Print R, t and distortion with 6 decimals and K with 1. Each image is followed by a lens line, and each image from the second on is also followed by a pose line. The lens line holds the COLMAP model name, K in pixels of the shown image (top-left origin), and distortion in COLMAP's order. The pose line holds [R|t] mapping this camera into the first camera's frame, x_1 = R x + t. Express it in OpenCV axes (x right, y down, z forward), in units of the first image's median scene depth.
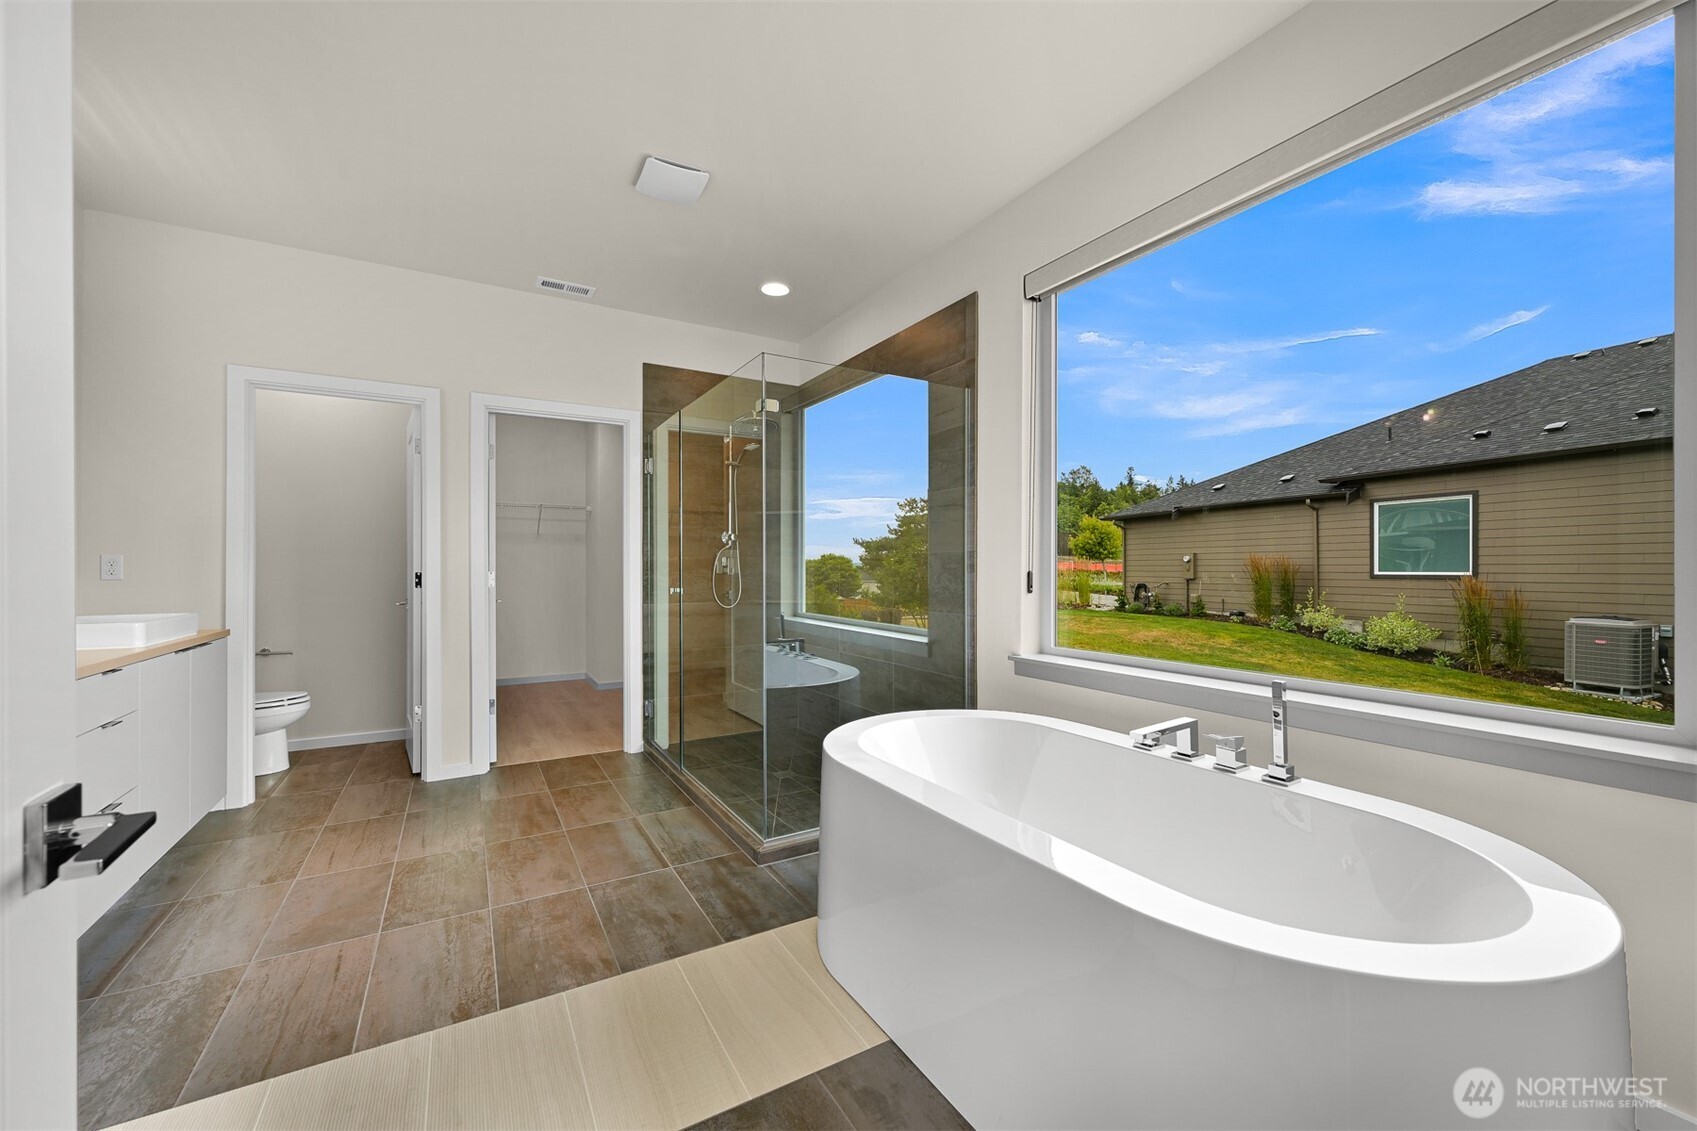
lens RADIAL K [[667.8, 0, 852.9], [0, 667.8, 568.0], [0, 0, 1]] dist [-0.004886, 0.001331]
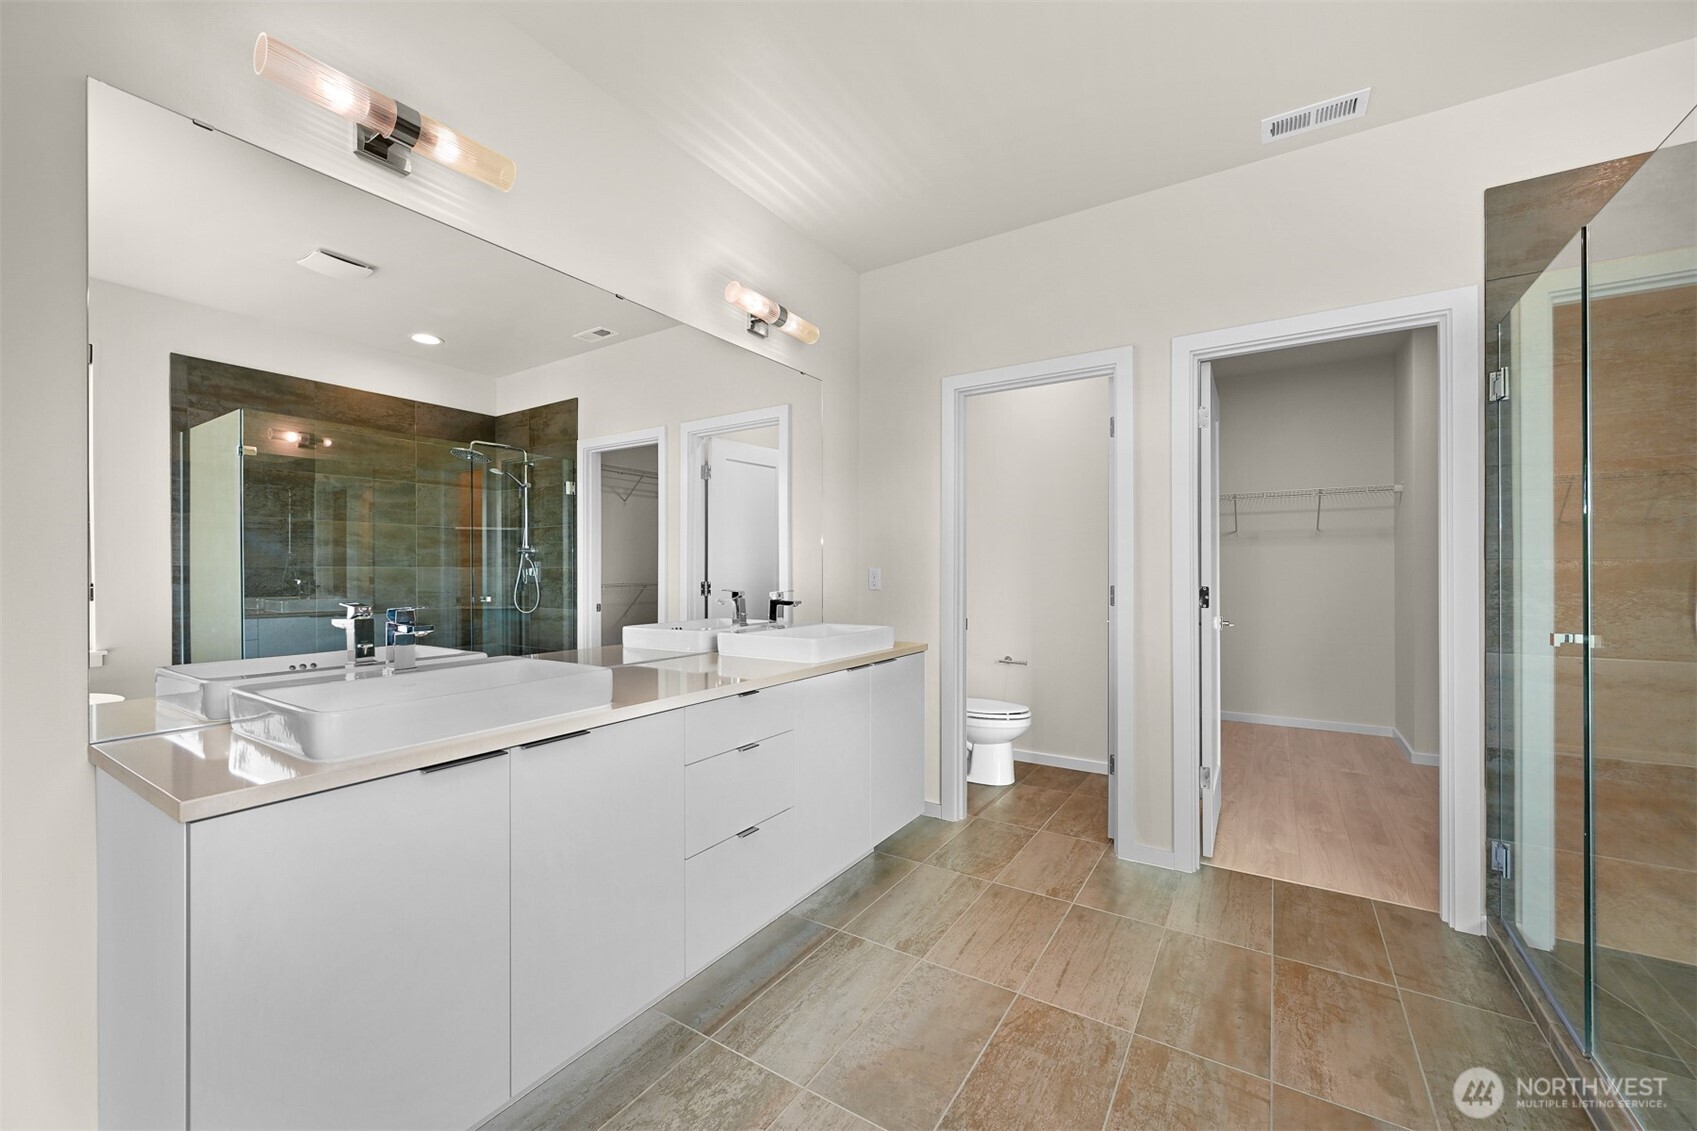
lens RADIAL K [[667.8, 0, 857.8], [0, 667.8, 569.8], [0, 0, 1]] dist [-0.004886, 0.001331]
pose [[0.463564, -0.000347, -0.886063, -0.085818], [0.001361, 0.999999, 0.000321, -0.012758], [0.886062, -0.001354, 0.463564, 0.343858]]
